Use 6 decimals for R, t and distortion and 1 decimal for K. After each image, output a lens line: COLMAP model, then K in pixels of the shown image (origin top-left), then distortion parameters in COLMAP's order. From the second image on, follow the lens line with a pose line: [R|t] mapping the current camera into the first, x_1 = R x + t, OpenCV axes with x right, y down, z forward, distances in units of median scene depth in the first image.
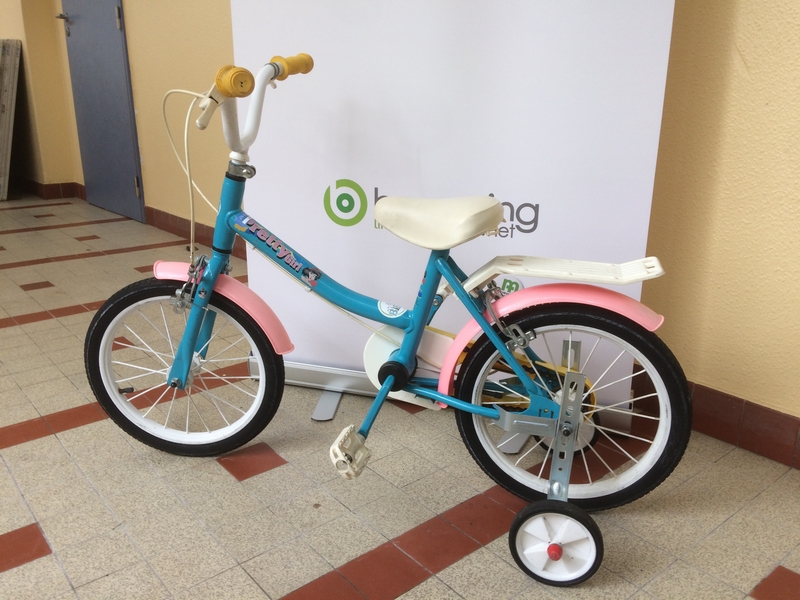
lens RADIAL K [[670.6, 0, 403.8], [0, 670.6, 295.4], [0, 0, 1]] dist [0.124285, -0.176597]
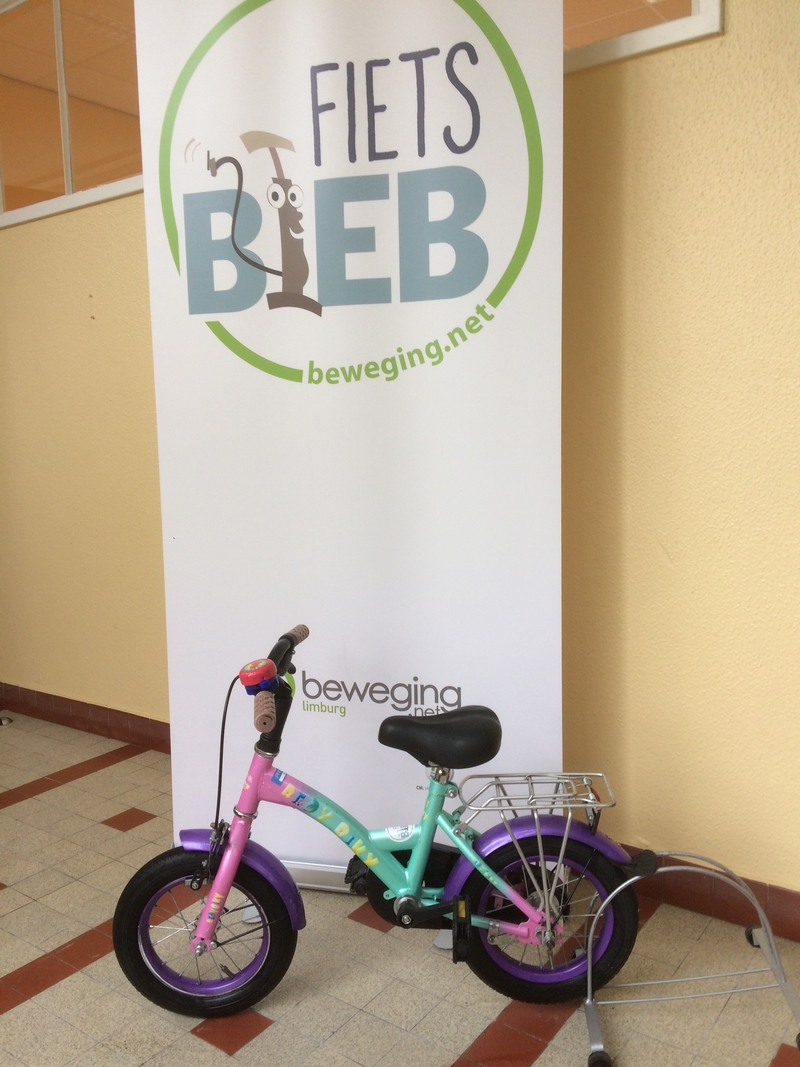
lens RADIAL K [[894.4, 0, 394.6], [0, 894.4, 530.5], [0, 0, 1]] dist [0.124285, -0.176597]
pose [[0.970788, -0.062496, 0.231658, -0.281717], [0.099352, 0.983527, -0.151011, -0.211140], [-0.218405, 0.169615, 0.961005, -0.331924]]
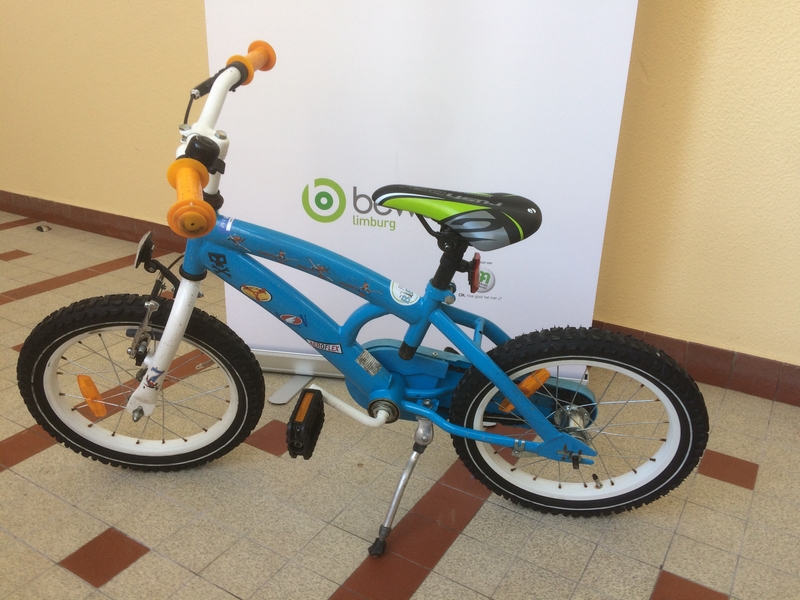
lens RADIAL K [[670.6, 0, 395.8], [0, 670.6, 296.2], [0, 0, 1]] dist [0.124285, -0.176597]
pose [[0.947949, -0.097880, 0.303006, -0.388751], [0.071777, 0.992776, 0.096143, -0.084752], [-0.310228, -0.069389, 0.948127, -0.098764]]
